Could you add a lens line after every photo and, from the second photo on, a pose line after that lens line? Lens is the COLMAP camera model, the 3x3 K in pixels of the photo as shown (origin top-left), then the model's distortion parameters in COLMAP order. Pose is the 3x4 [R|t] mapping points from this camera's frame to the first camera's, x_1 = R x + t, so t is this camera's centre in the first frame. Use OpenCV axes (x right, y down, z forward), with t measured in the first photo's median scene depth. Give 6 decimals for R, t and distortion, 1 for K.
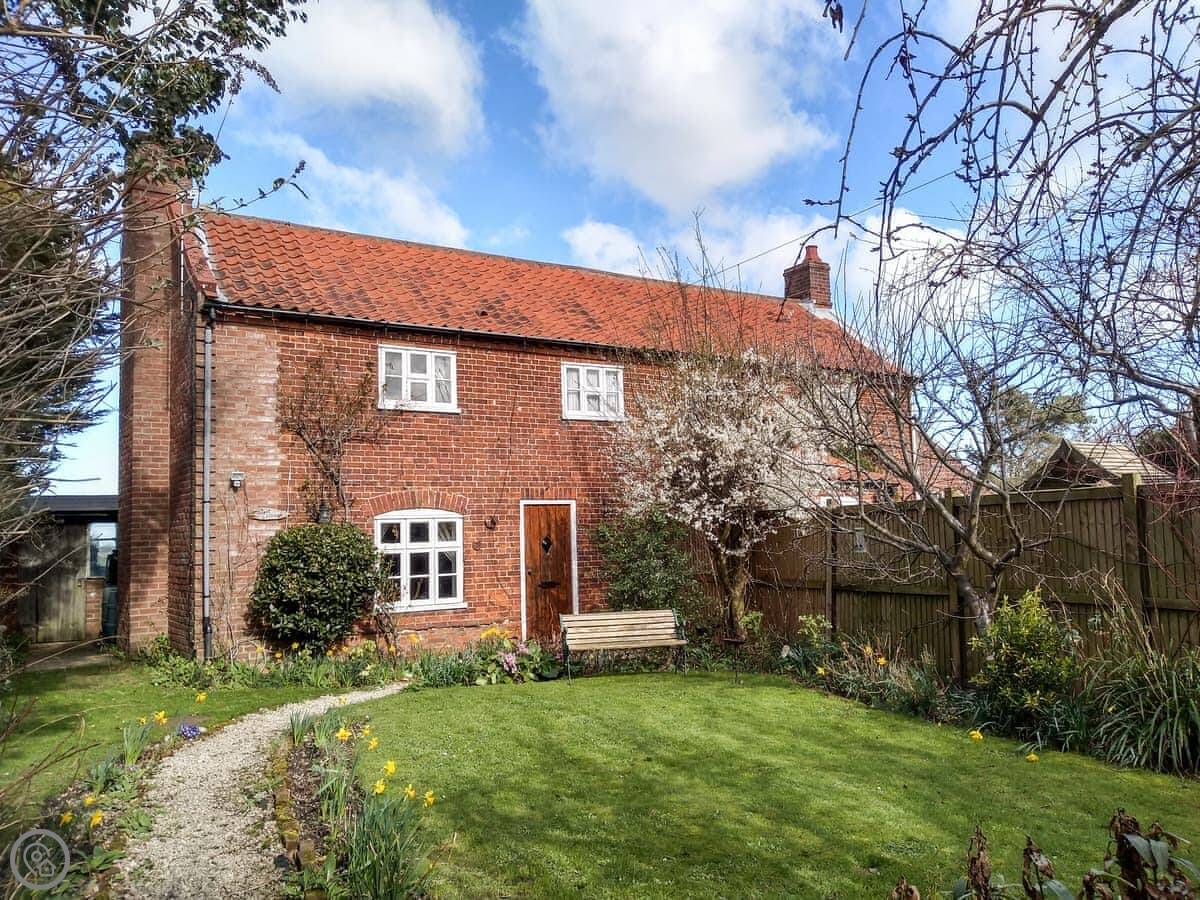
lens RADIAL K [[1002.6, 0, 618.1], [0, 1002.6, 444.2], [0, 0, 1]] dist [0.146876, -0.425944]
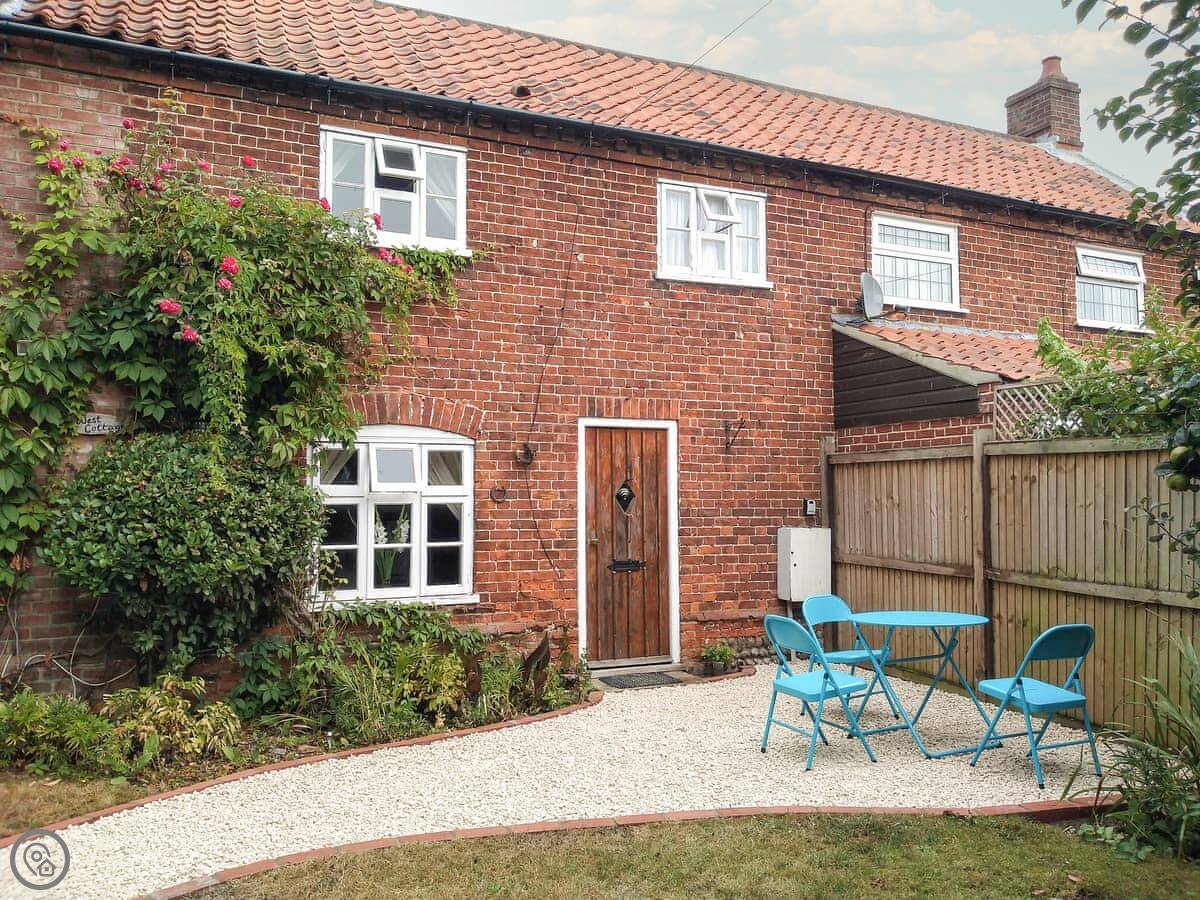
lens RADIAL K [[1002.6, 0, 618.1], [0, 1002.6, 444.2], [0, 0, 1]] dist [0.146876, -0.425944]
pose [[0.991887, 0.021895, -0.125226, -0.003431], [-0.015813, 0.998656, 0.049353, 0.042851], [0.126138, -0.046973, 0.990900, 0.443757]]
